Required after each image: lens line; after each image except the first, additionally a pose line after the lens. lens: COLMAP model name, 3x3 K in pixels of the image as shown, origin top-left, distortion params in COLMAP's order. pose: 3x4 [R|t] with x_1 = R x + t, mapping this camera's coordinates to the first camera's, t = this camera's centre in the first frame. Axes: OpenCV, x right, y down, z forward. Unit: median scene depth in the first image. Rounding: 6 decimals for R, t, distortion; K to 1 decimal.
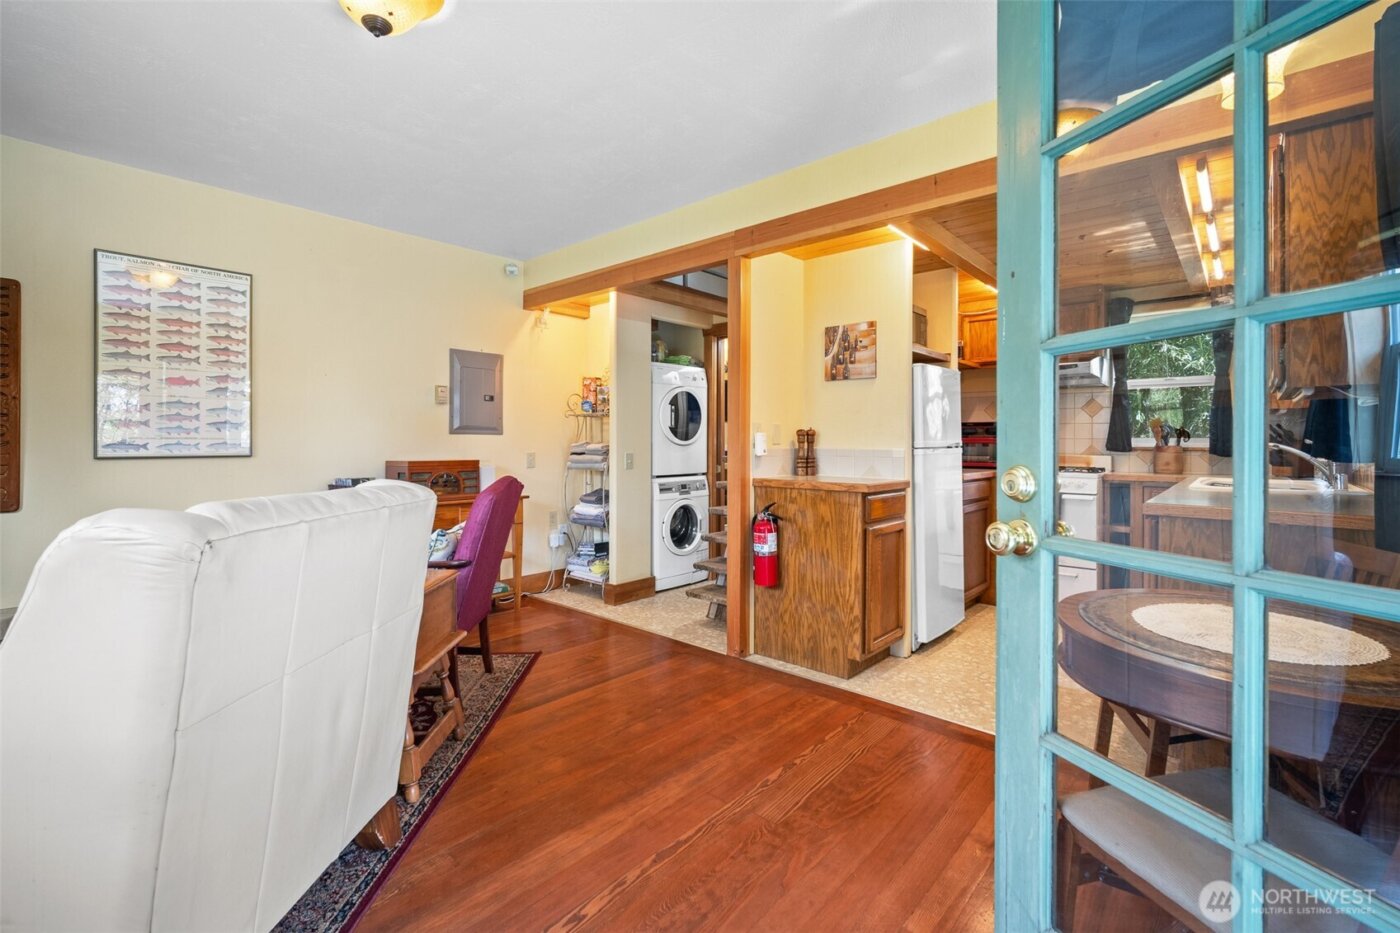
lens RADIAL K [[628.4, 0, 699.4], [0, 628.4, 440.4], [0, 0, 1]] dist [-0.003555, 0.000572]
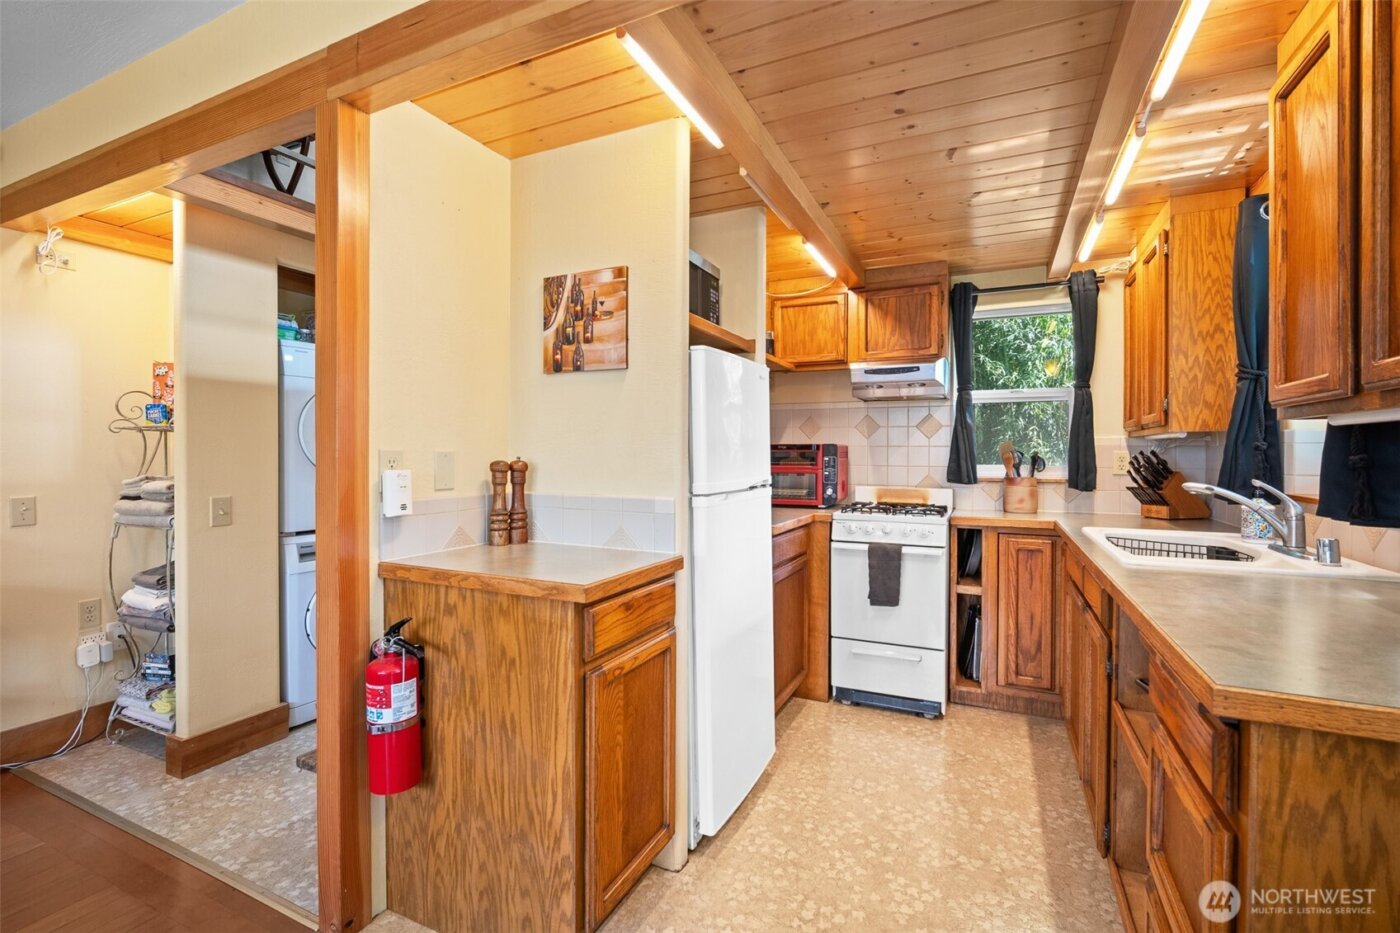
lens RADIAL K [[628.4, 0, 701.8], [0, 628.4, 462.8], [0, 0, 1]] dist [-0.003555, 0.000572]
pose [[0.959863, -0.005005, 0.280425, 0.176707], [0.000633, 0.999877, 0.015677, -0.023852], [-0.280469, -0.014870, 0.959748, 0.420057]]
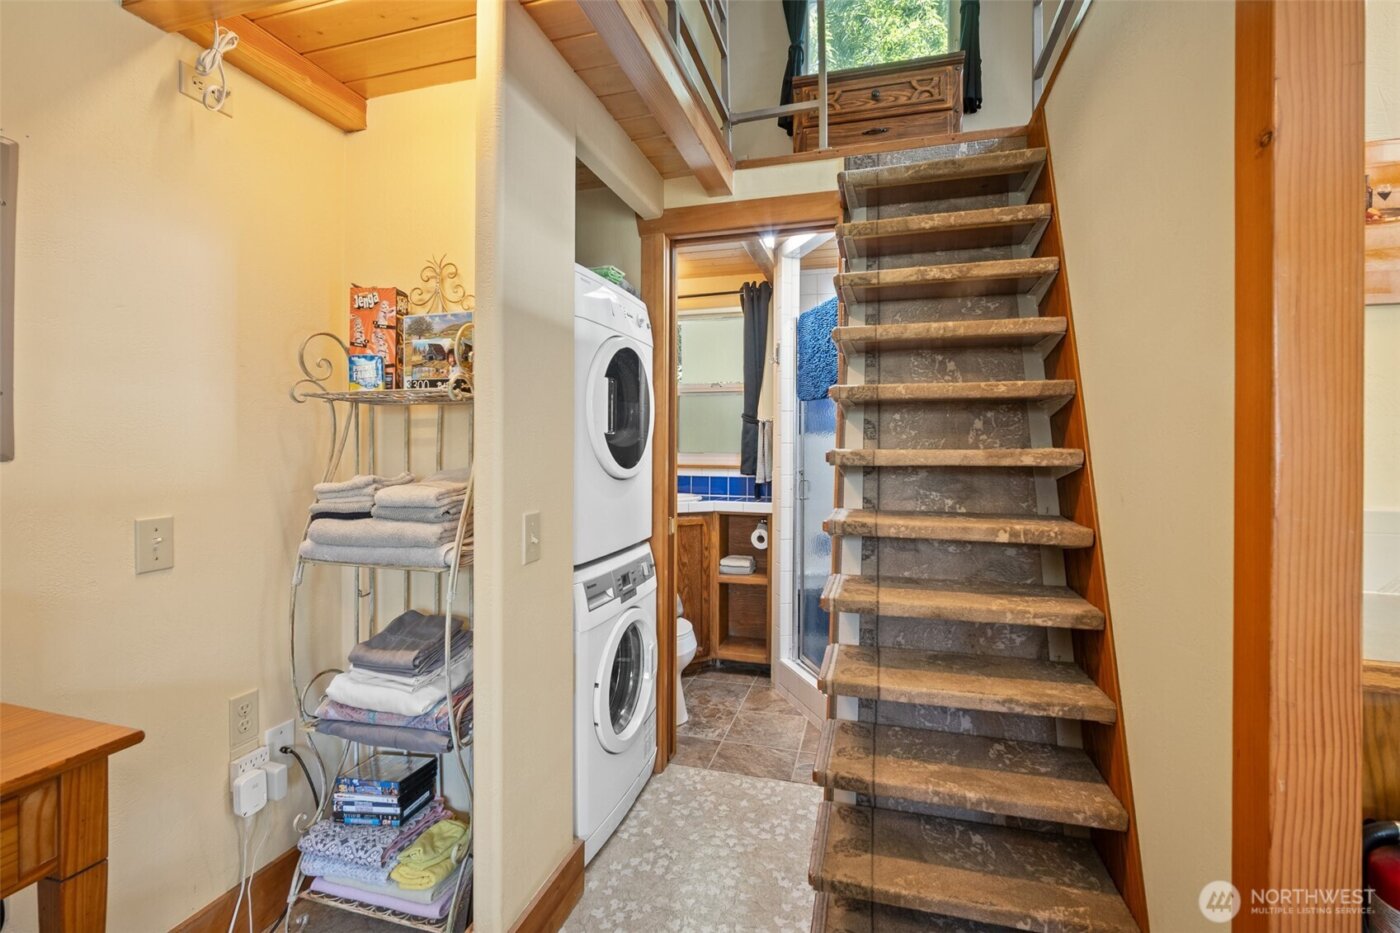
lens RADIAL K [[628.4, 0, 685.1], [0, 628.4, 448.1], [0, 0, 1]] dist [-0.003555, 0.000572]
pose [[0.902871, 0.000612, 0.429912, -0.223103], [-0.003131, 0.999982, 0.005152, -0.019973], [-0.429901, -0.005998, 0.902856, 0.819366]]
